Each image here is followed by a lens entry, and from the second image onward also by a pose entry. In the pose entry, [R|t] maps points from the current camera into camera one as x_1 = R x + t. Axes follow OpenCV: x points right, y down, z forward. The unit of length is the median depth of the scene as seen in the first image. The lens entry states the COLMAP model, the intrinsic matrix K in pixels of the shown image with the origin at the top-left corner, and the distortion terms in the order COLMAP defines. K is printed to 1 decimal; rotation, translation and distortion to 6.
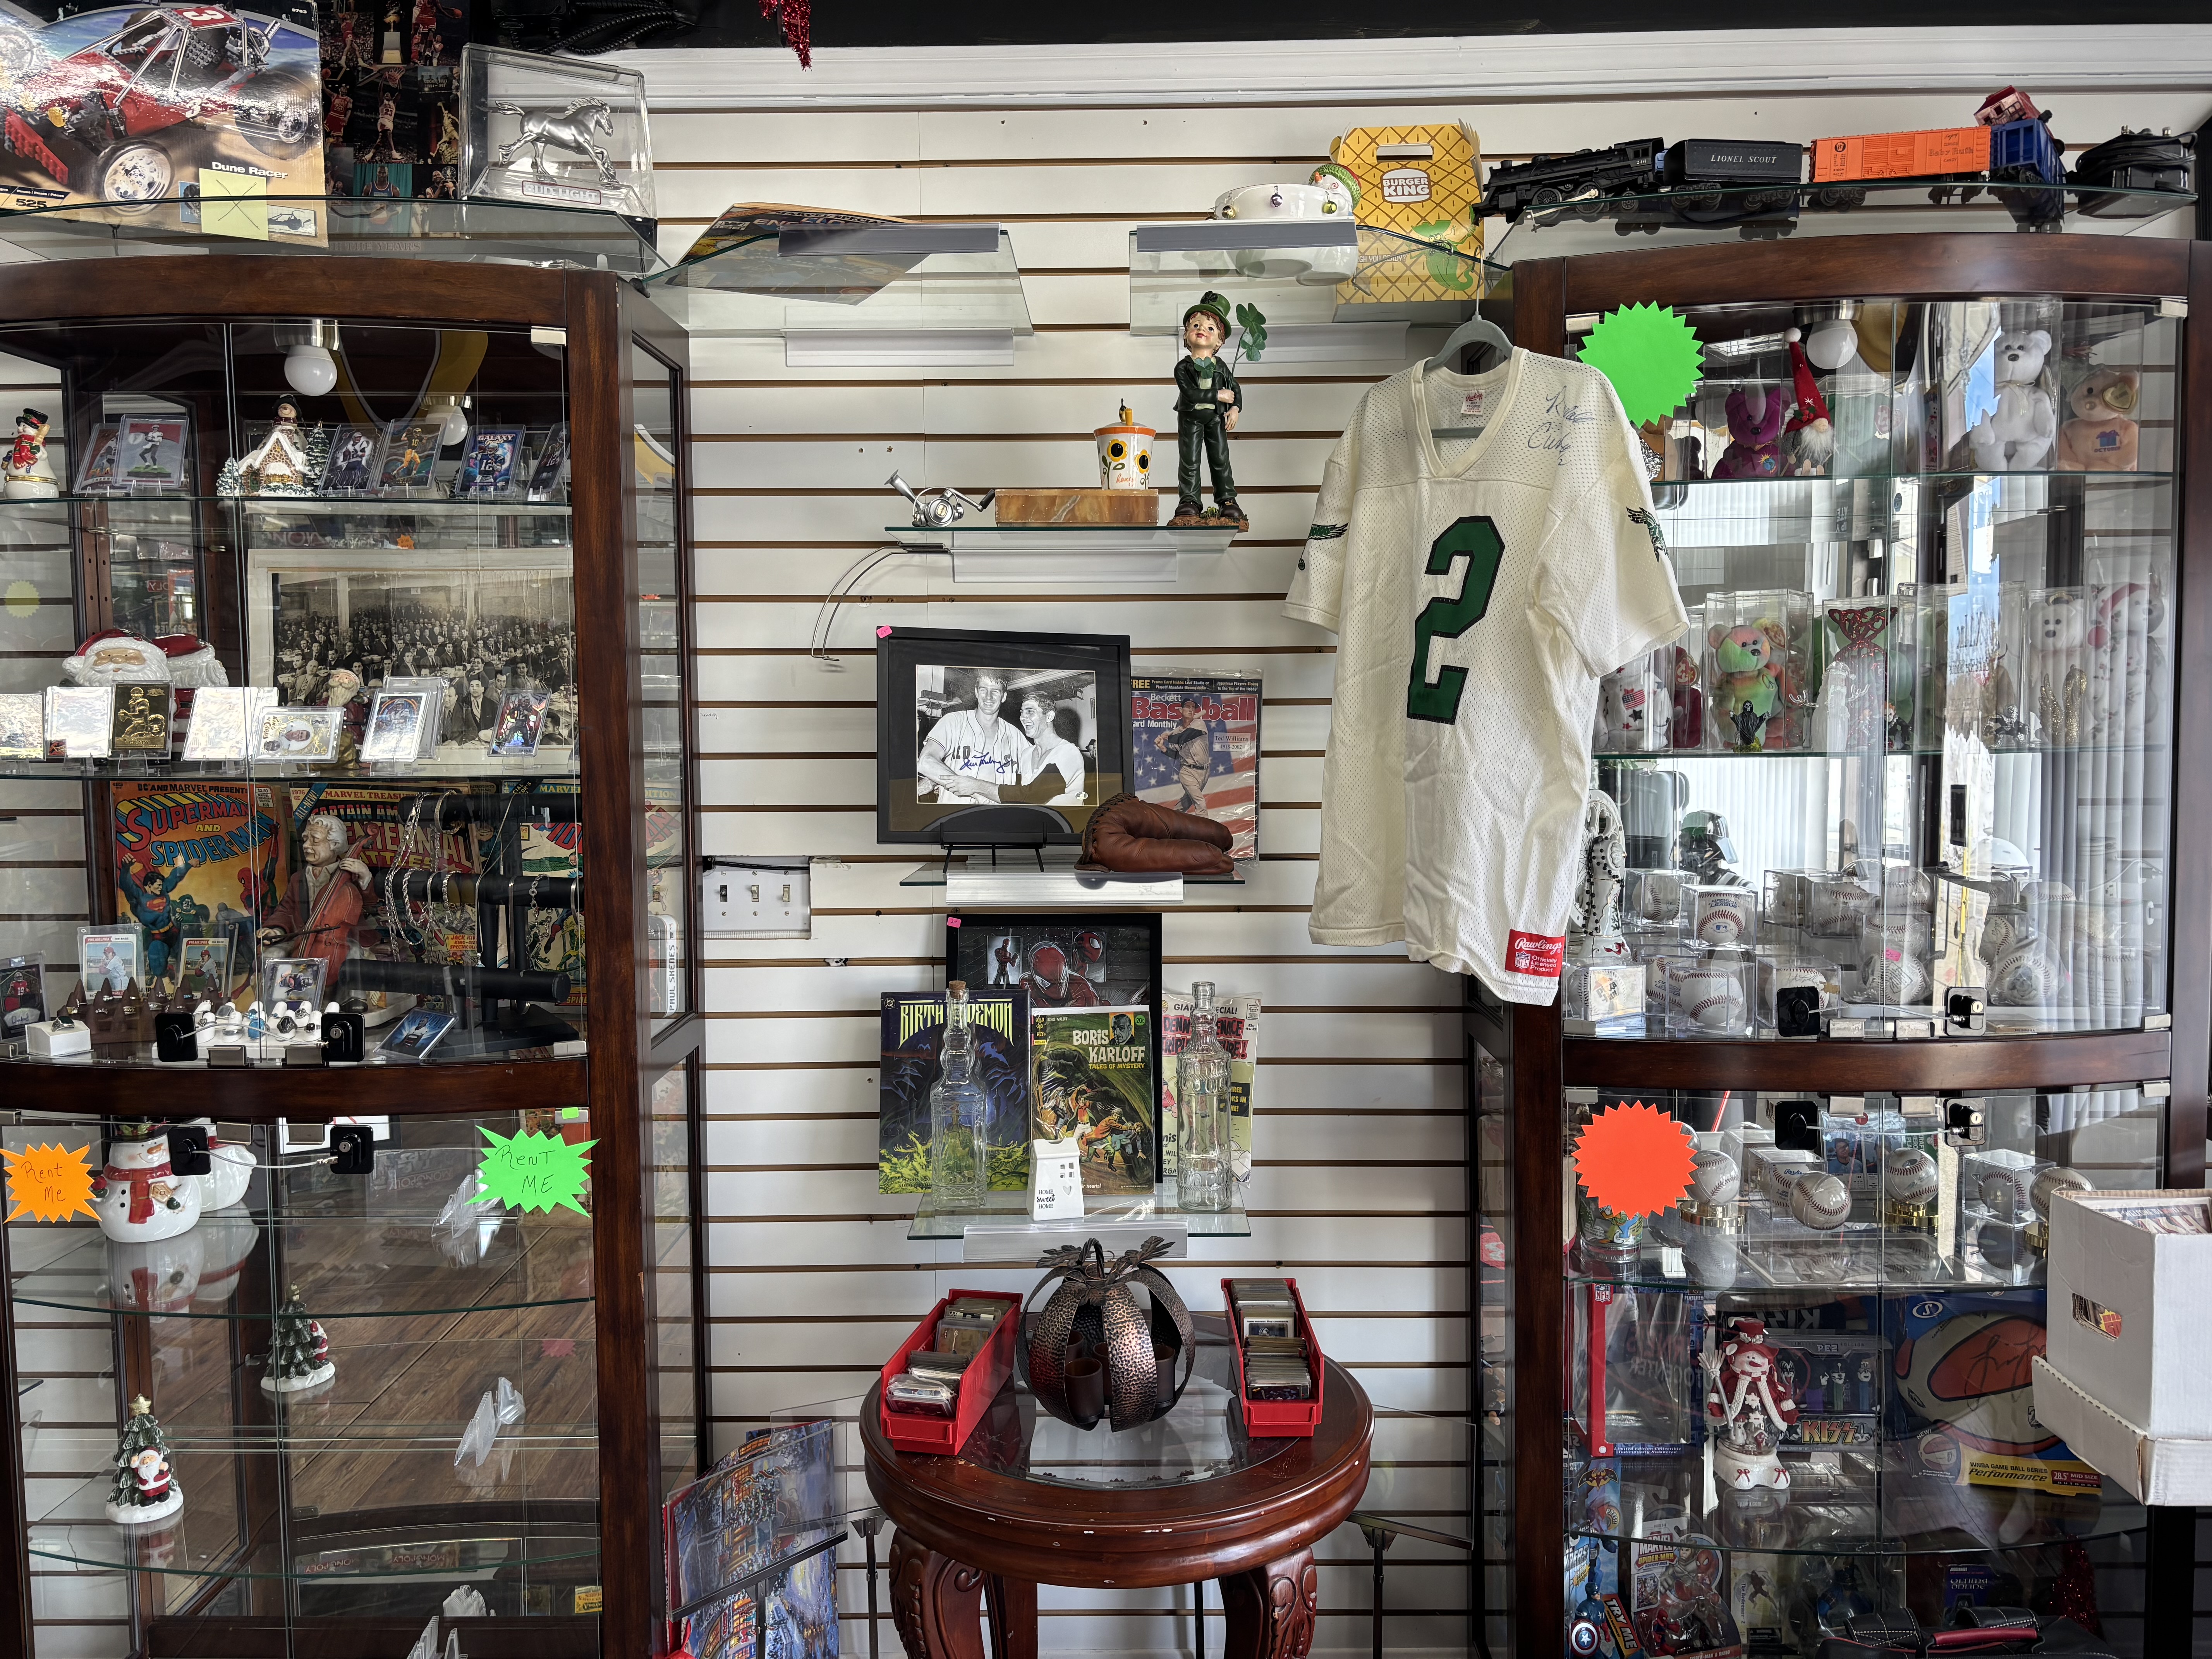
lens RADIAL K [[1699.3, 0, 1111.3], [0, 1699.3, 835.1], [0, 0, 1]] dist [0.009423, -0.003119]
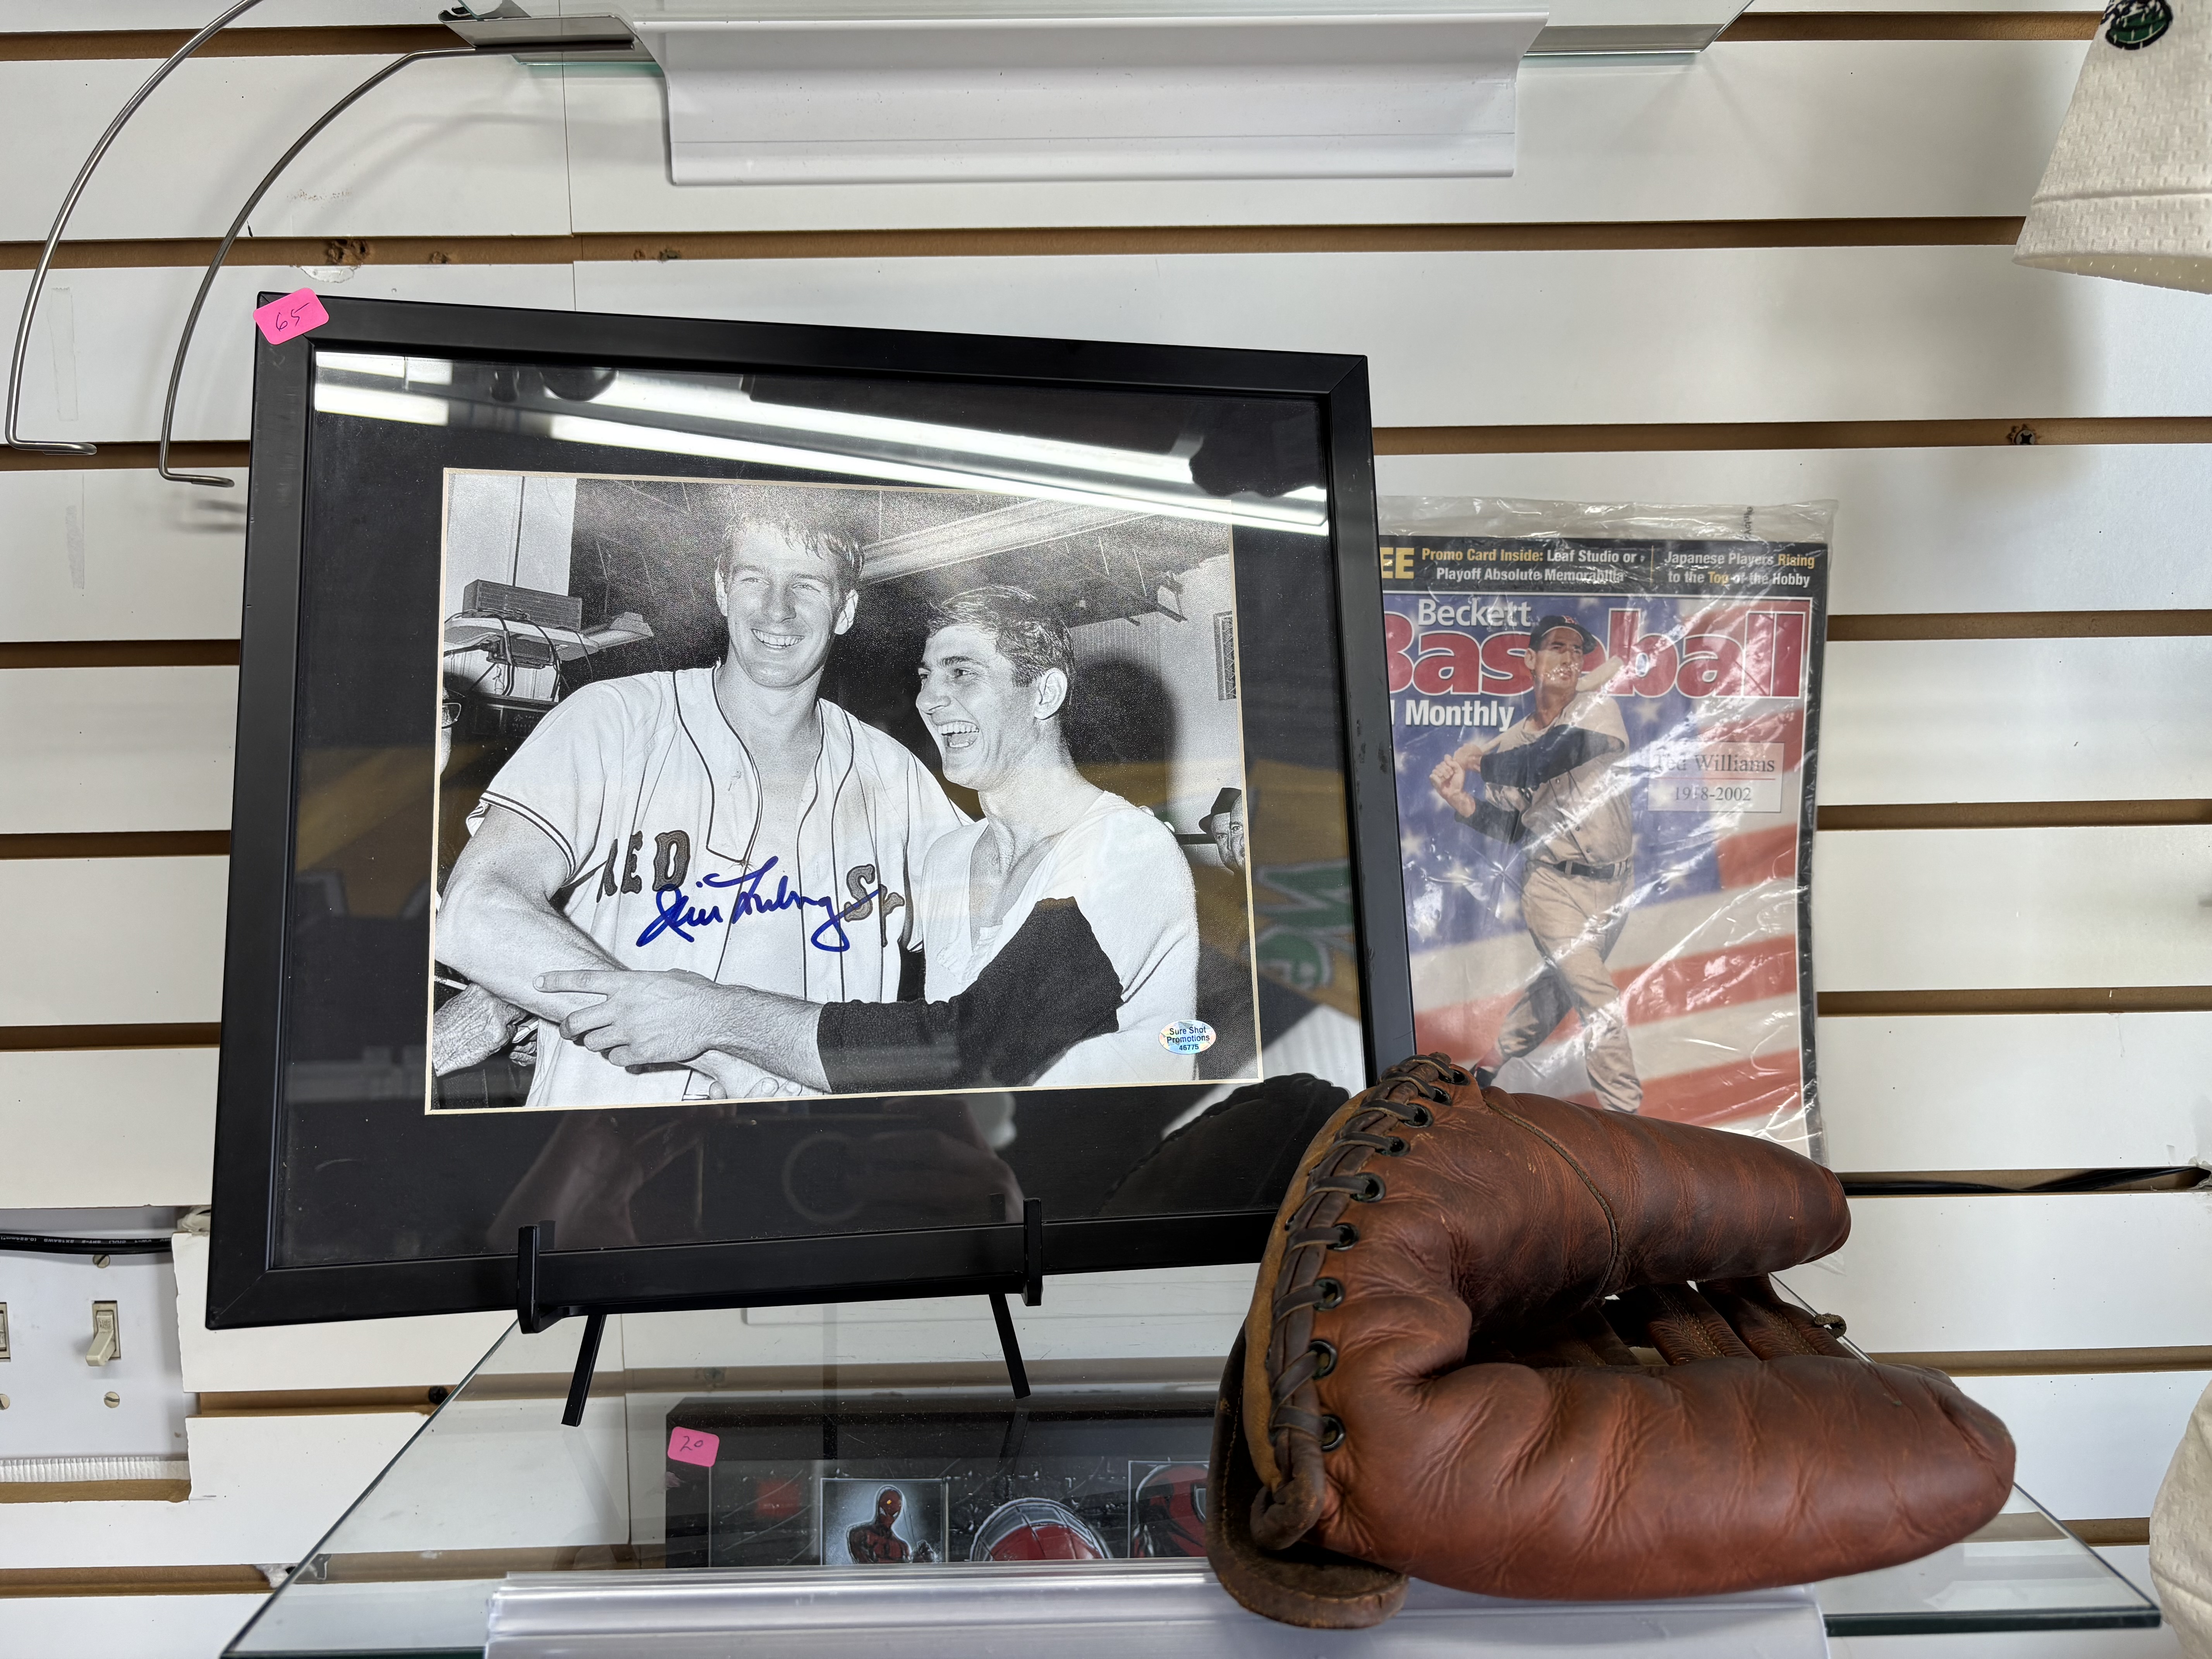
lens RADIAL K [[1699.3, 0, 1100.3], [0, 1699.3, 820.8], [0, 0, 1]] dist [0.009423, -0.003119]
pose [[0.999721, -0.013747, 0.019201, -0.033431], [0.013436, 0.999778, 0.016231, -0.056118], [-0.019420, -0.015969, 0.999684, 0.768921]]
